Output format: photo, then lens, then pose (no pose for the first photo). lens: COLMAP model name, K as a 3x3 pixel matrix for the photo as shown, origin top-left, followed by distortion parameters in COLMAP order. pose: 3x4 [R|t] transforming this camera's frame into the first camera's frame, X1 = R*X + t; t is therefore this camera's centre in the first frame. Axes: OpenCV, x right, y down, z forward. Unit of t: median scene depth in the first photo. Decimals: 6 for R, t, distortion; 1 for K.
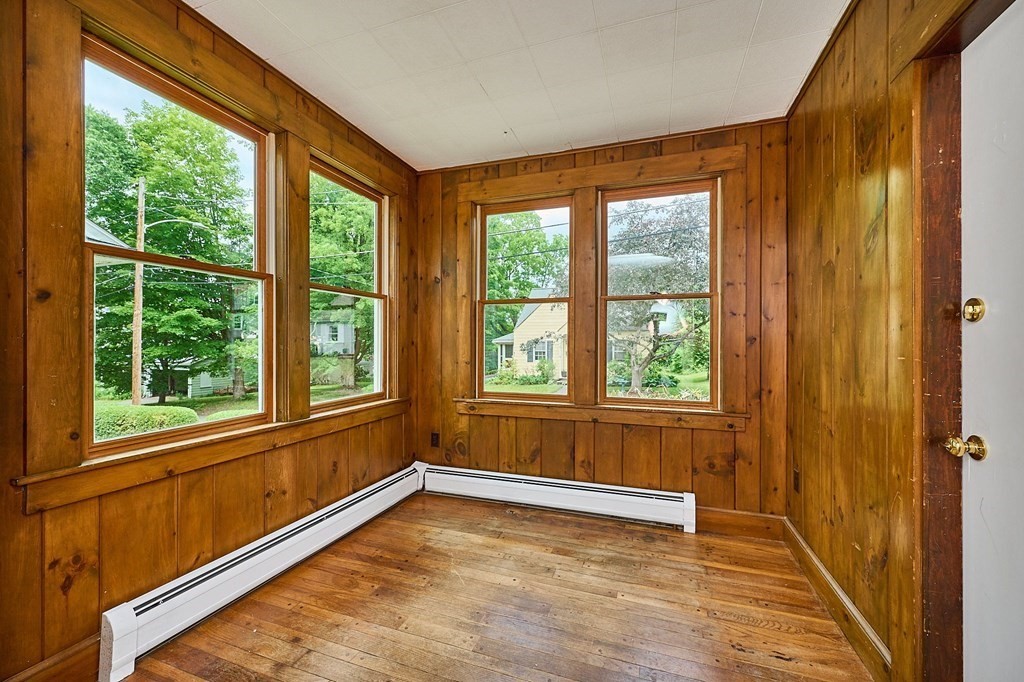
lens RADIAL K [[414.3, 0, 517.1], [0, 414.3, 339.3], [0, 0, 1]] dist [0.000415, 0.000116]
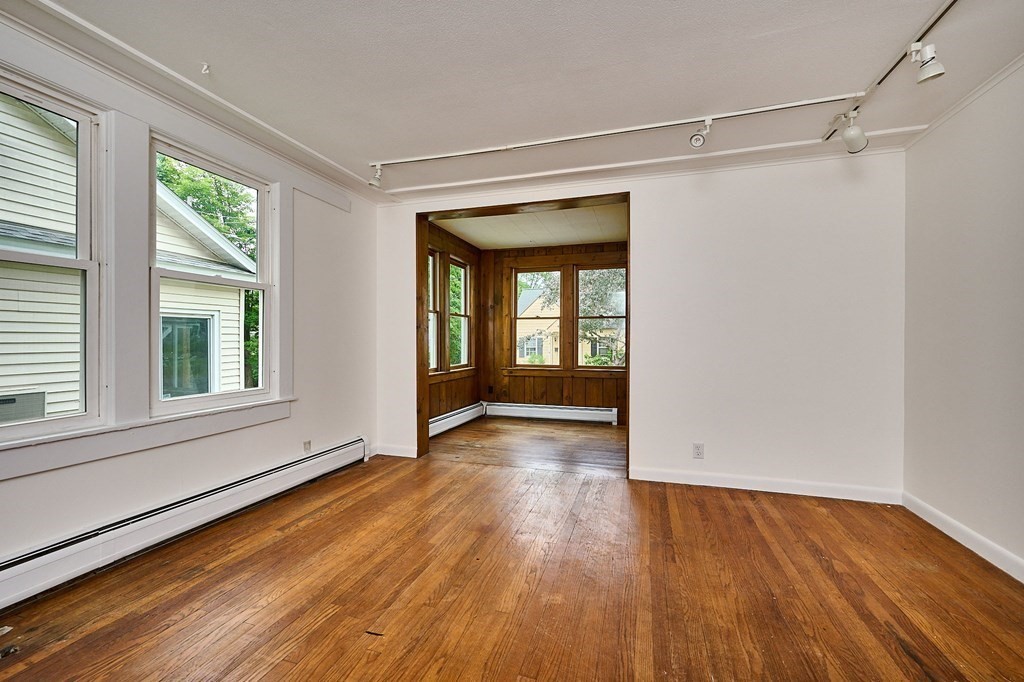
lens RADIAL K [[414.3, 0, 517.1], [0, 414.3, 339.3], [0, 0, 1]] dist [0.000415, 0.000116]
pose [[0.999601, -0.001198, 0.028217, -0.137408], [0.000996, 0.999974, 0.007160, -0.005579], [-0.028225, -0.007129, 0.999576, -0.987367]]
